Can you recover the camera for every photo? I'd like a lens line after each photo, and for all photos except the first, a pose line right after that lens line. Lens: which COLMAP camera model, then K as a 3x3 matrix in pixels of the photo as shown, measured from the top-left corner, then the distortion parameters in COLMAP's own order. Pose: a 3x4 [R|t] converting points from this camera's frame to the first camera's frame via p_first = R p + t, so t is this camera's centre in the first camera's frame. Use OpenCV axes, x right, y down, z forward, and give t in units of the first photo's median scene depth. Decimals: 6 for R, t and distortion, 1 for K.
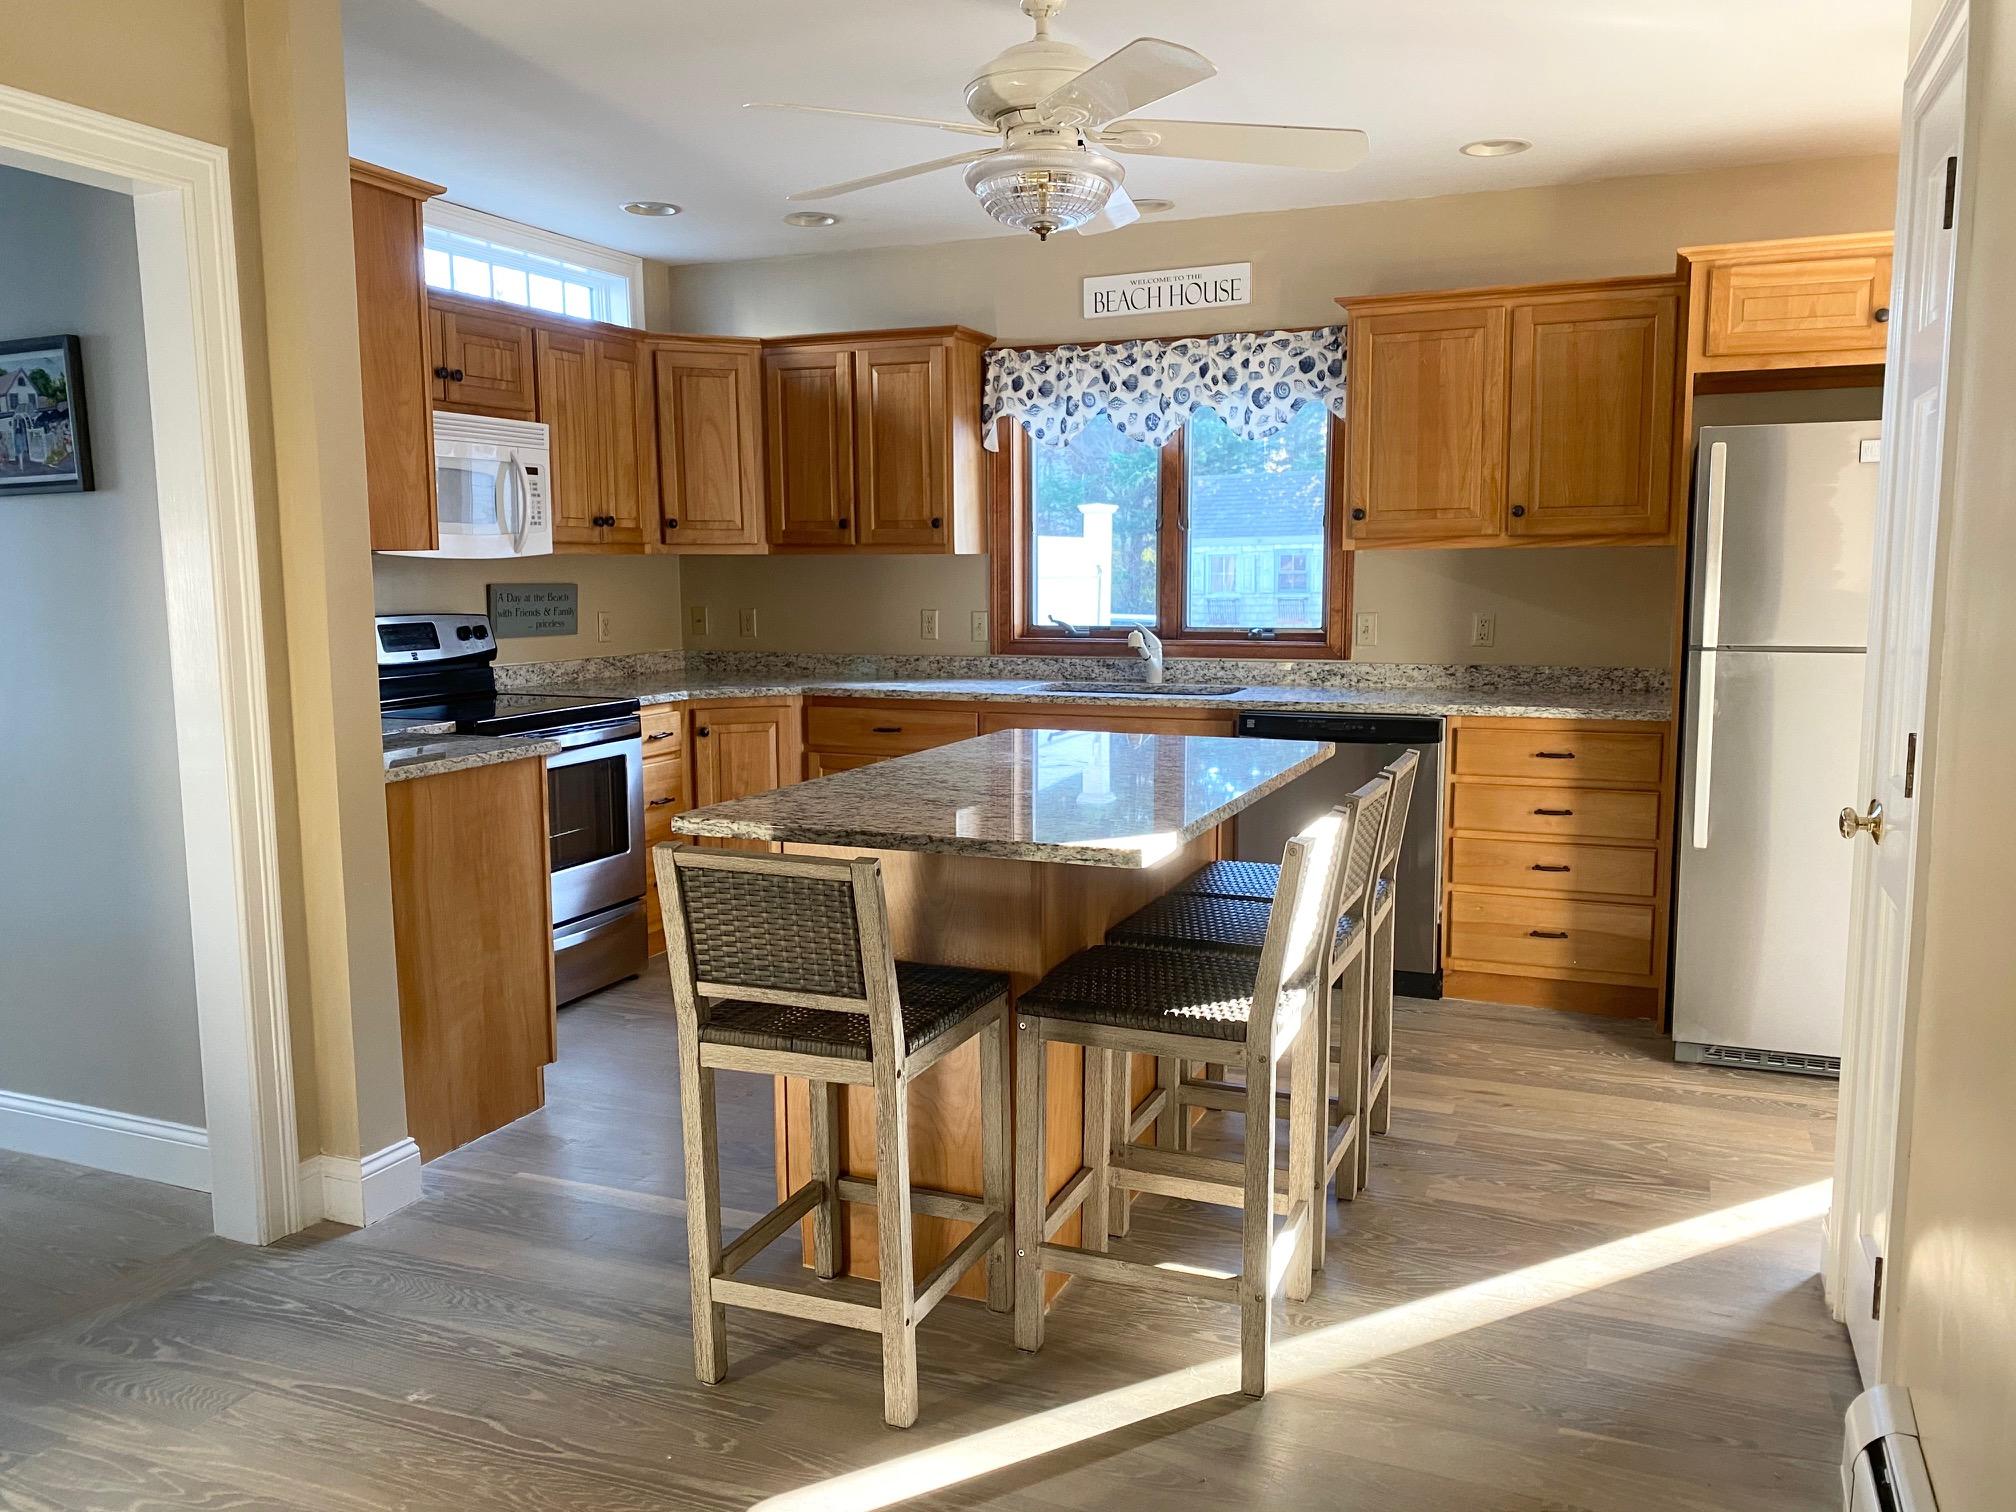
lens RADIAL K [[1541.9, 0, 994.3], [0, 1541.9, 750.7], [0, 0, 1]] dist [0.050194, -0.055883]
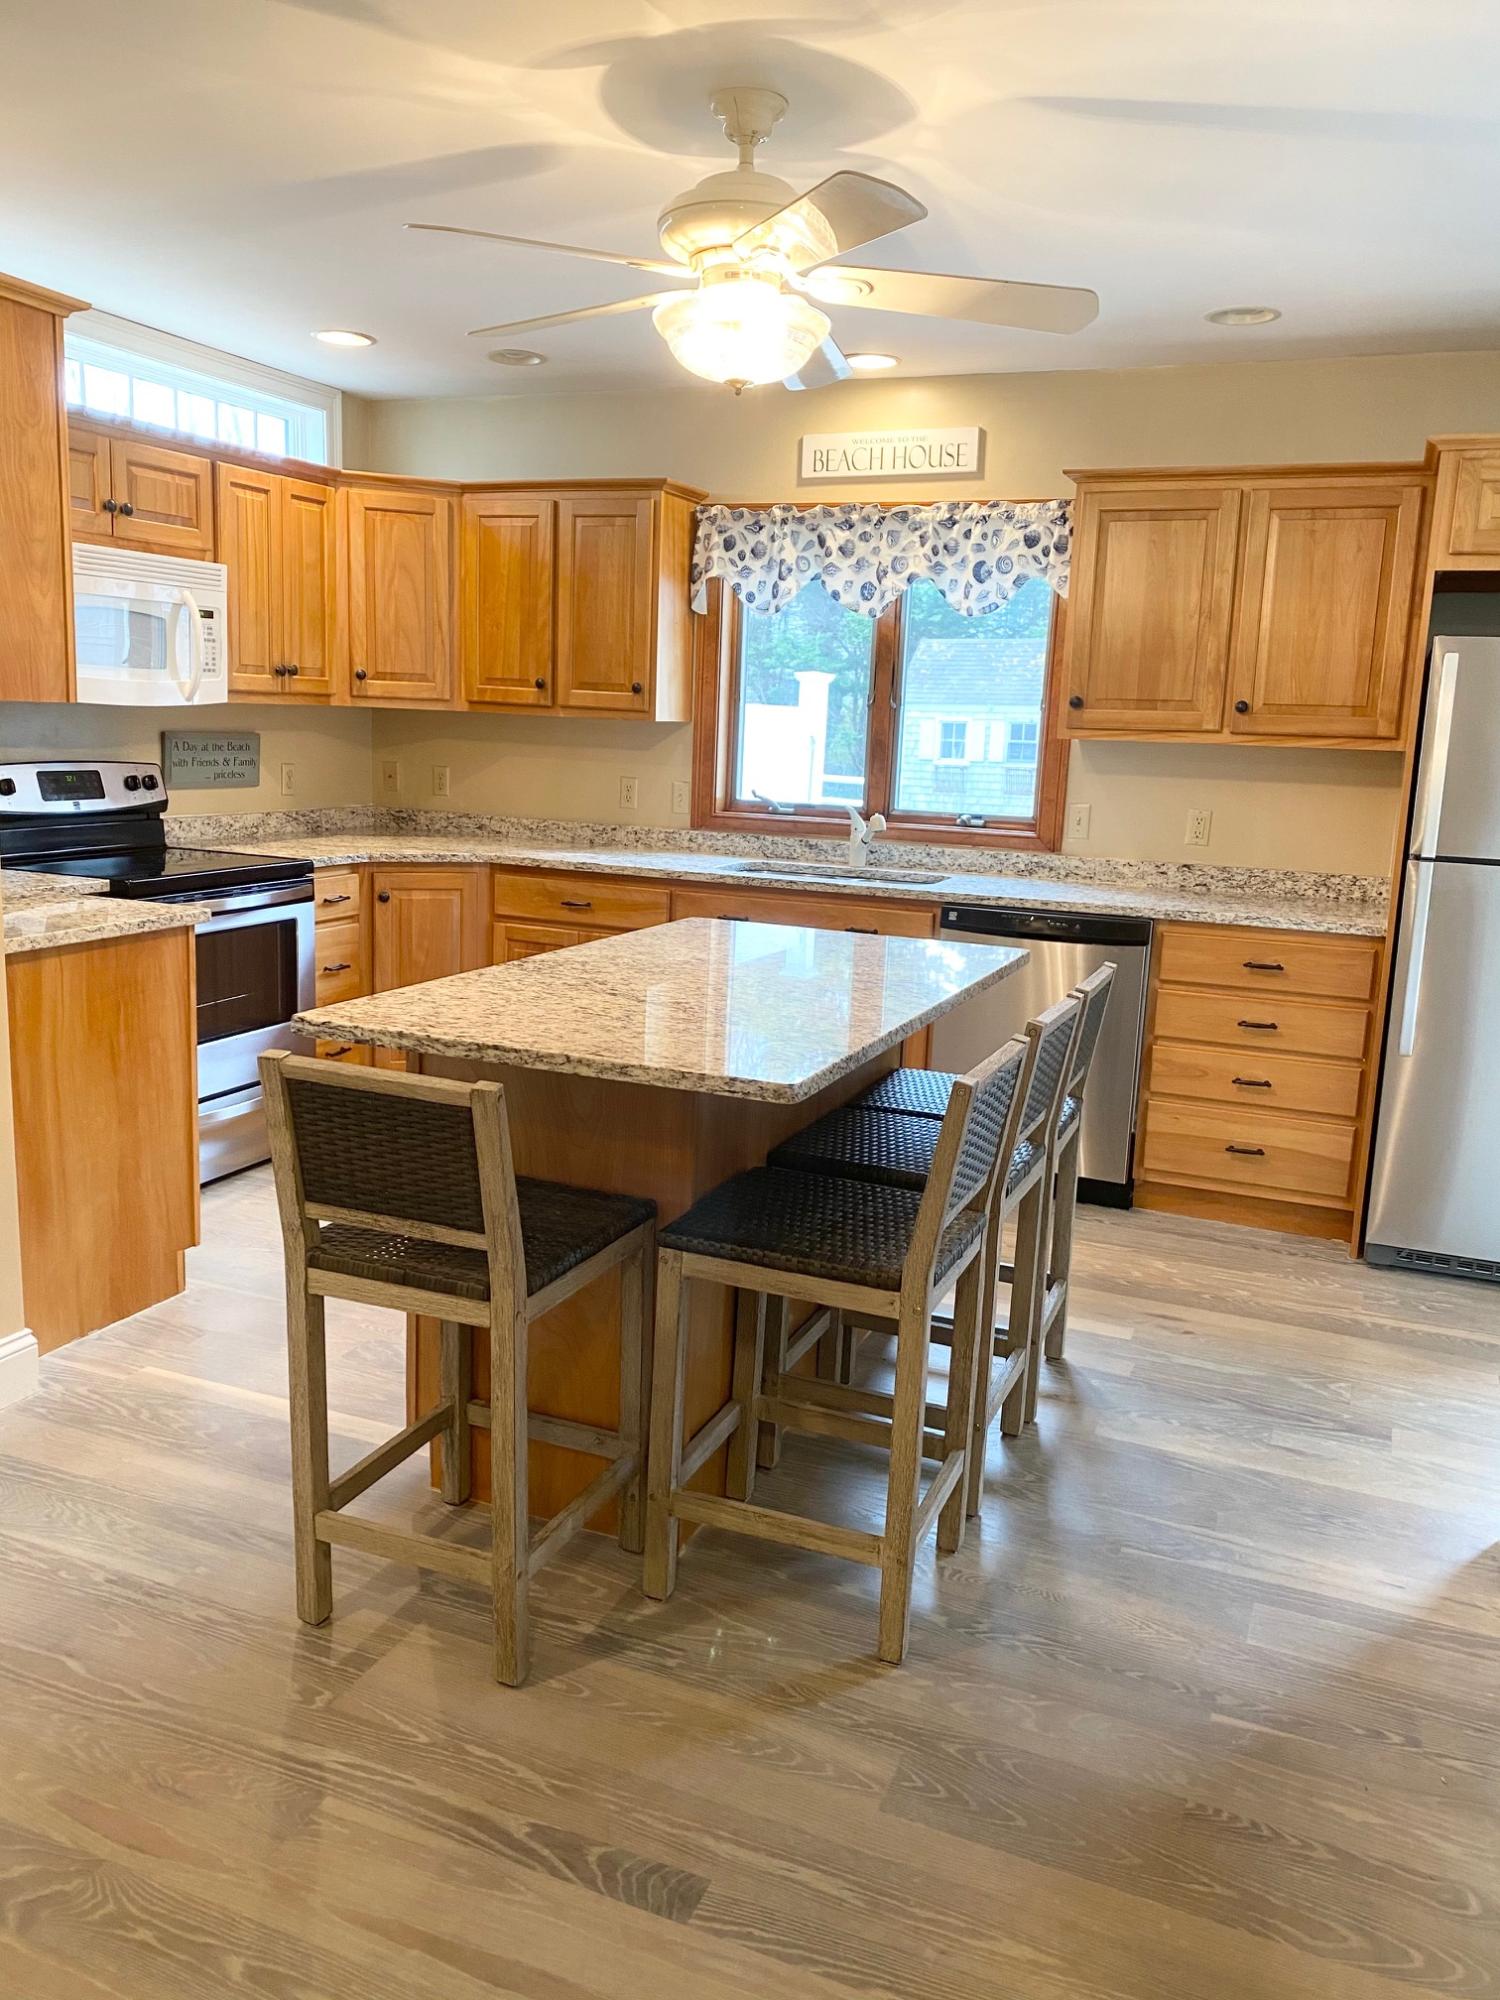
lens RADIAL K [[1529.7, 0, 731.8], [0, 1529.7, 984.3], [0, 0, 1]] dist [0.050194, -0.055883]
pose [[0.998960, 0.044604, 0.009456, 0.023762], [-0.045042, 0.997595, 0.052683, -0.020279], [-0.007083, -0.053054, 0.998567, 0.050439]]
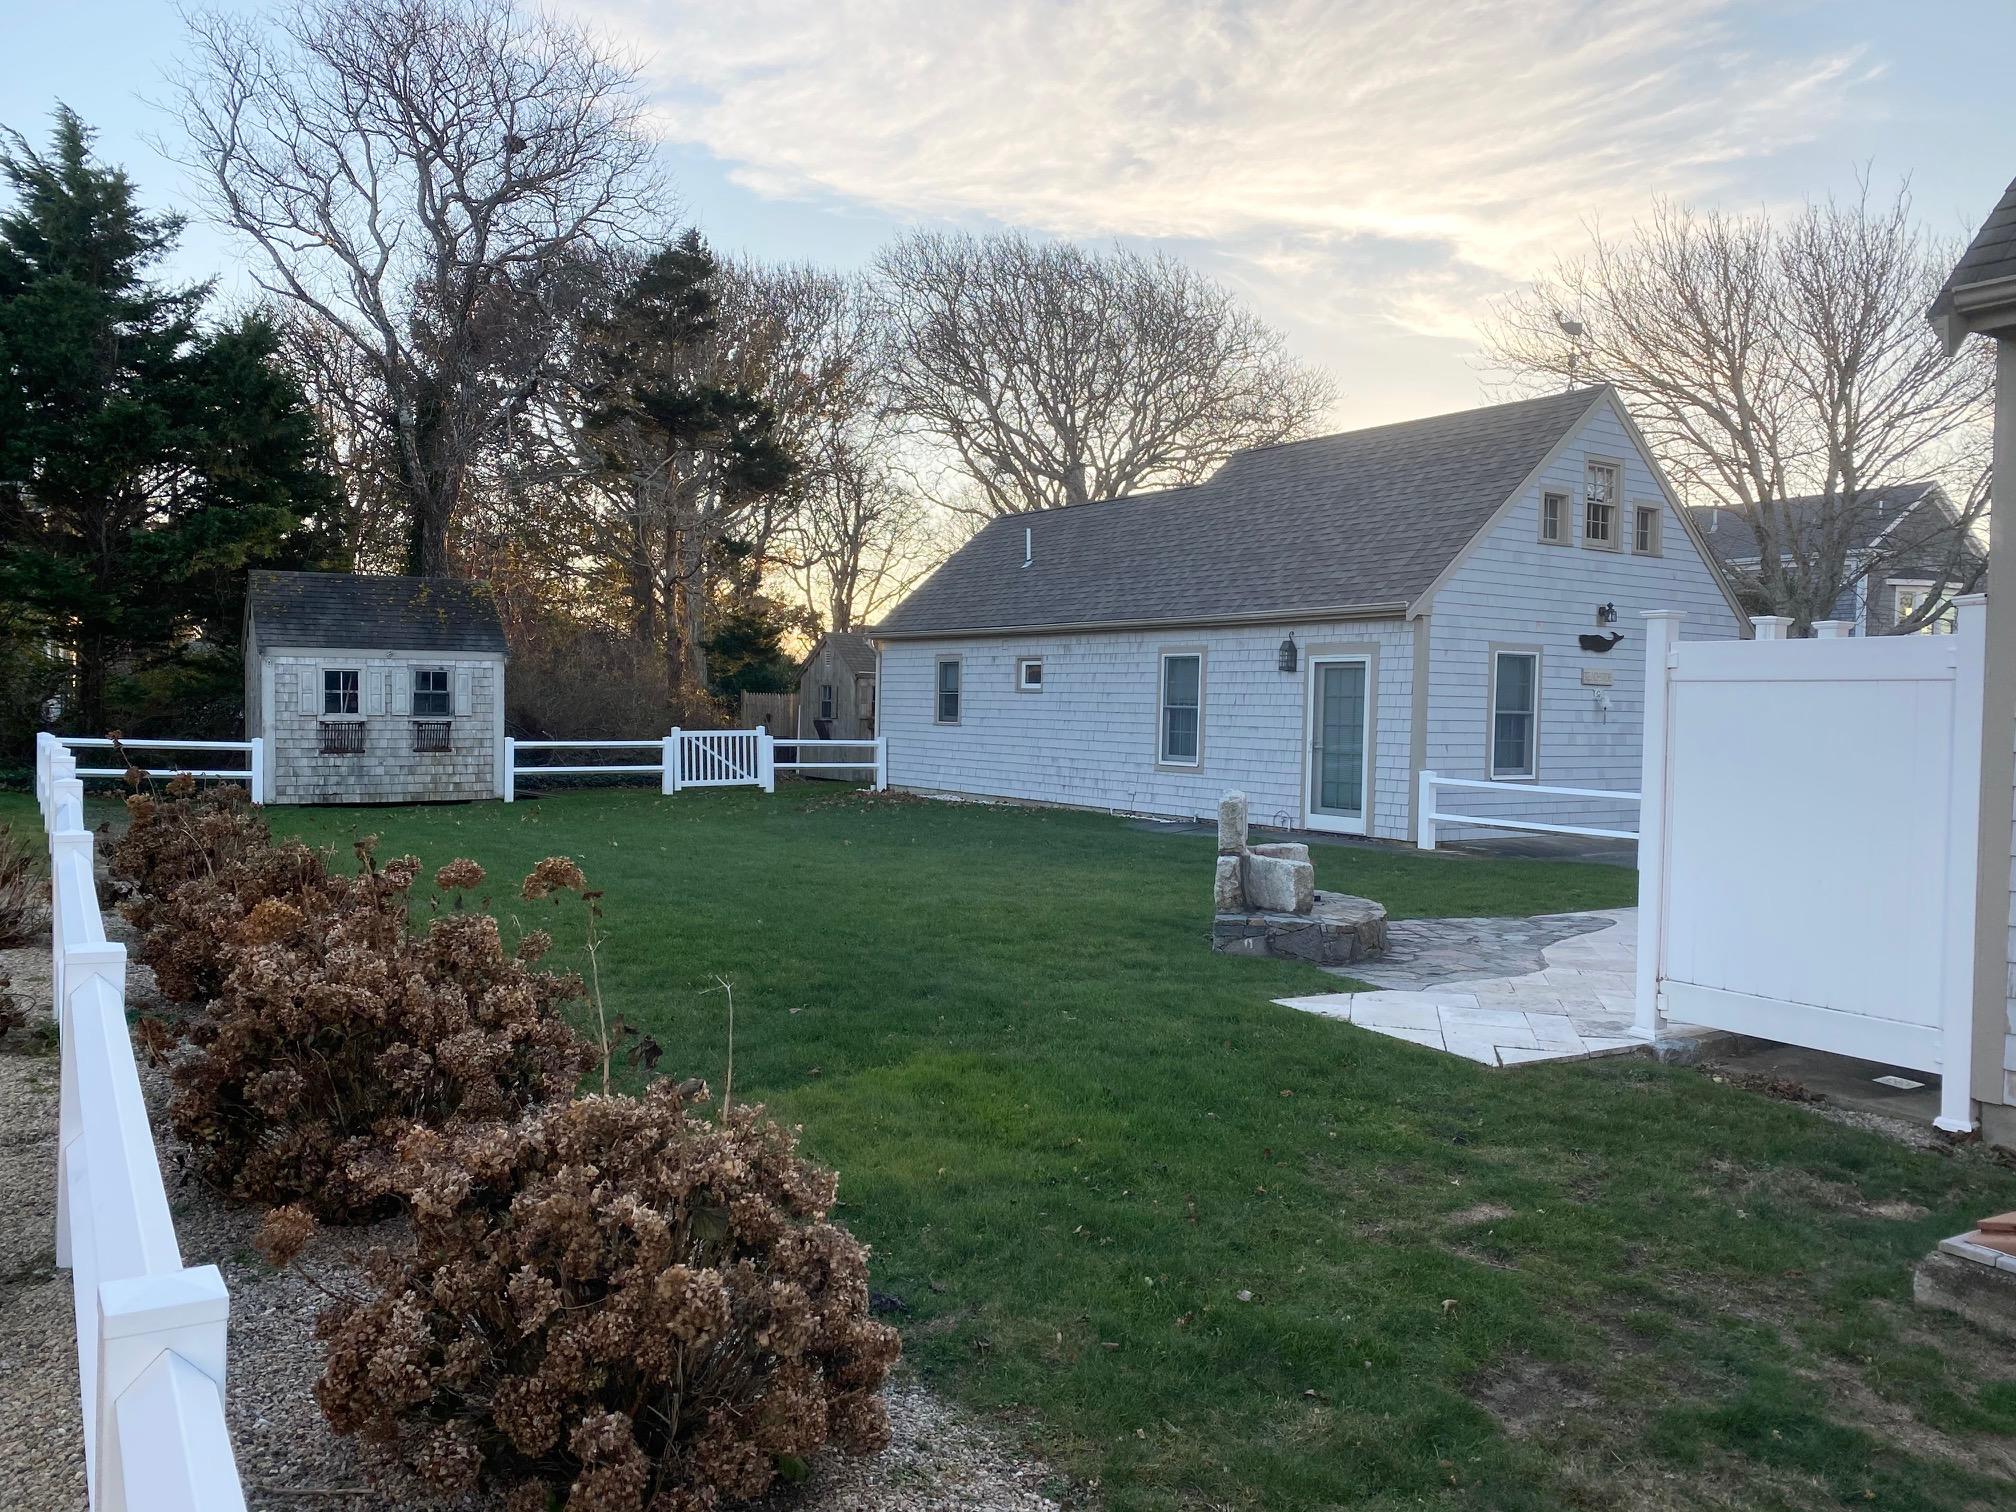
lens RADIAL K [[1541.9, 0, 1027.4], [0, 1541.9, 765.1], [0, 0, 1]] dist [0.050194, -0.055883]
pose [[0.572347, -0.010786, 0.819940, -1.757289], [0.075538, 0.996355, -0.039621, -0.082862], [-0.816525, 0.084613, 0.571076, 1.277204]]
